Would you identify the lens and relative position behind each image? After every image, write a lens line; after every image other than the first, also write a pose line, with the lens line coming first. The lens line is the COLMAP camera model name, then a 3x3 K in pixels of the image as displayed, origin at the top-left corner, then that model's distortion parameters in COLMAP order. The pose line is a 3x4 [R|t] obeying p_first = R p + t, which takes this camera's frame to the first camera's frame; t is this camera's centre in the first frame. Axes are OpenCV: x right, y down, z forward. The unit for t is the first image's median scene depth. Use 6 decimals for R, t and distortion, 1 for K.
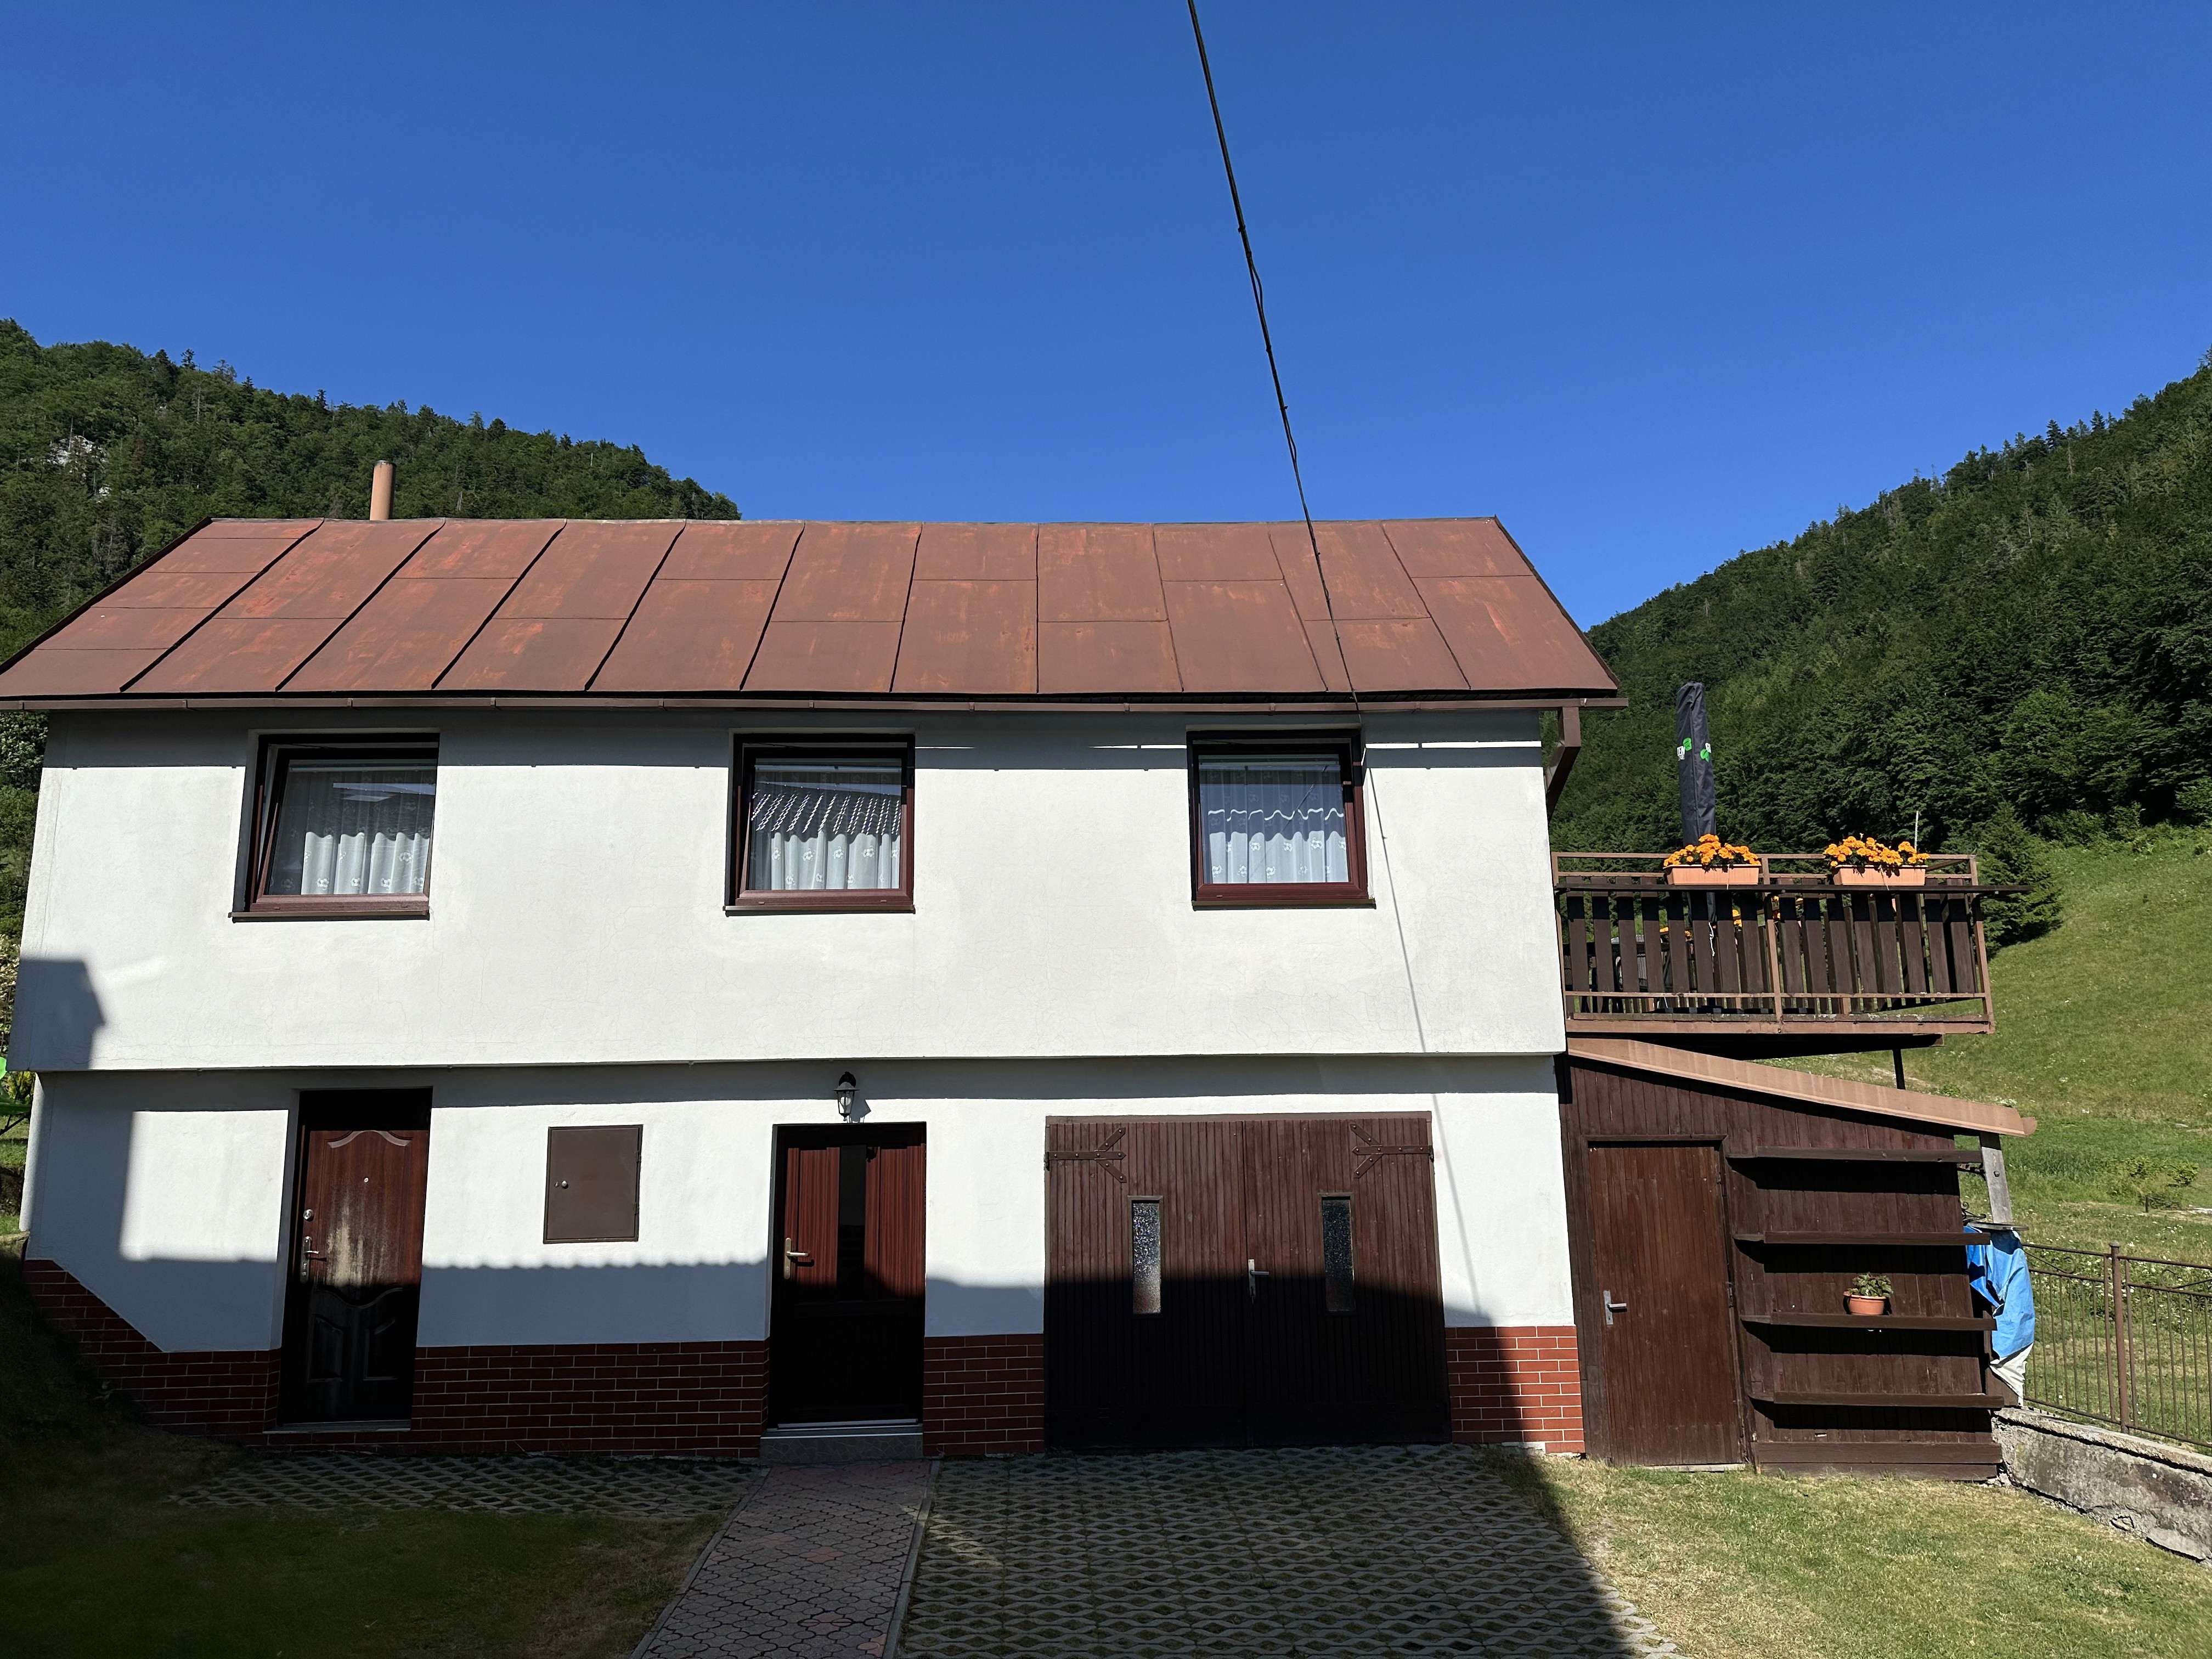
lens RADIAL K [[1547.3, 0, 1066.1], [0, 1547.3, 811.5], [0, 0, 1]] dist [0.085875, -0.104062]
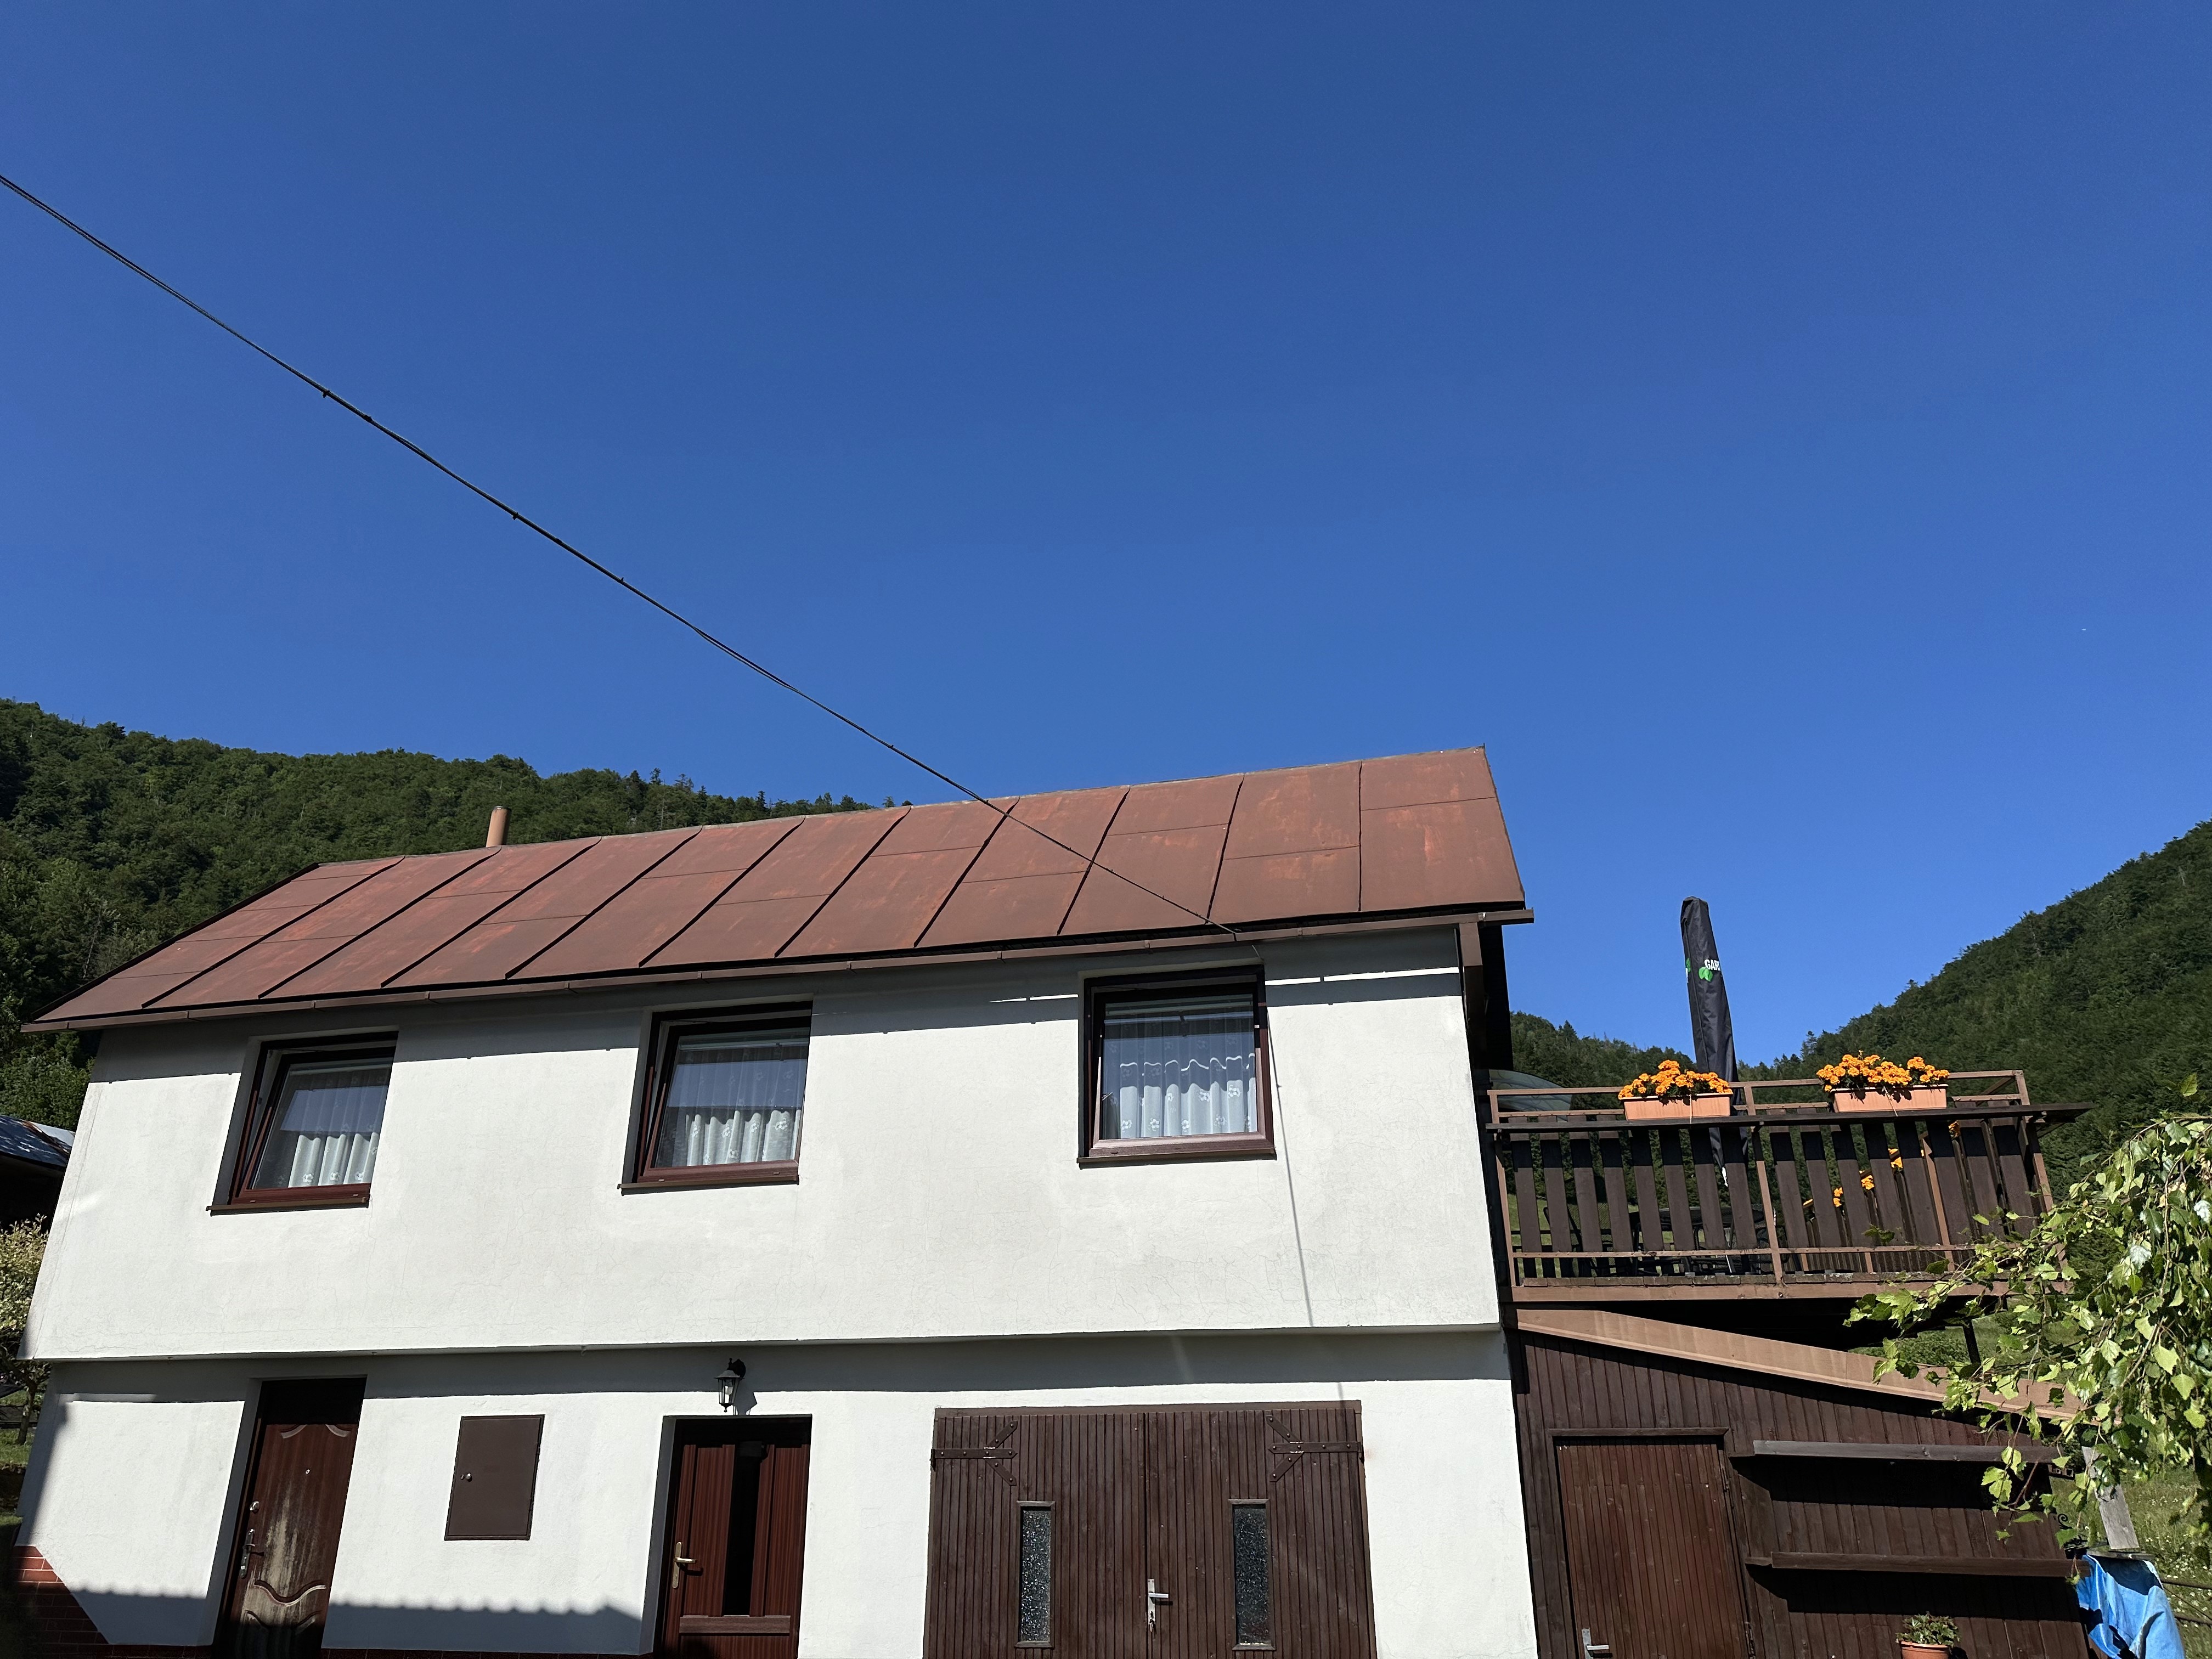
lens RADIAL K [[1555.3, 0, 1106.0], [0, 1555.3, 829.5], [0, 0, 1]] dist [0.003042, -0.000092]
pose [[0.967111, -0.090536, -0.237698, 0.330467], [0.039413, 0.976561, -0.211602, 0.060071], [0.251284, 0.195274, 0.948011, 0.085887]]
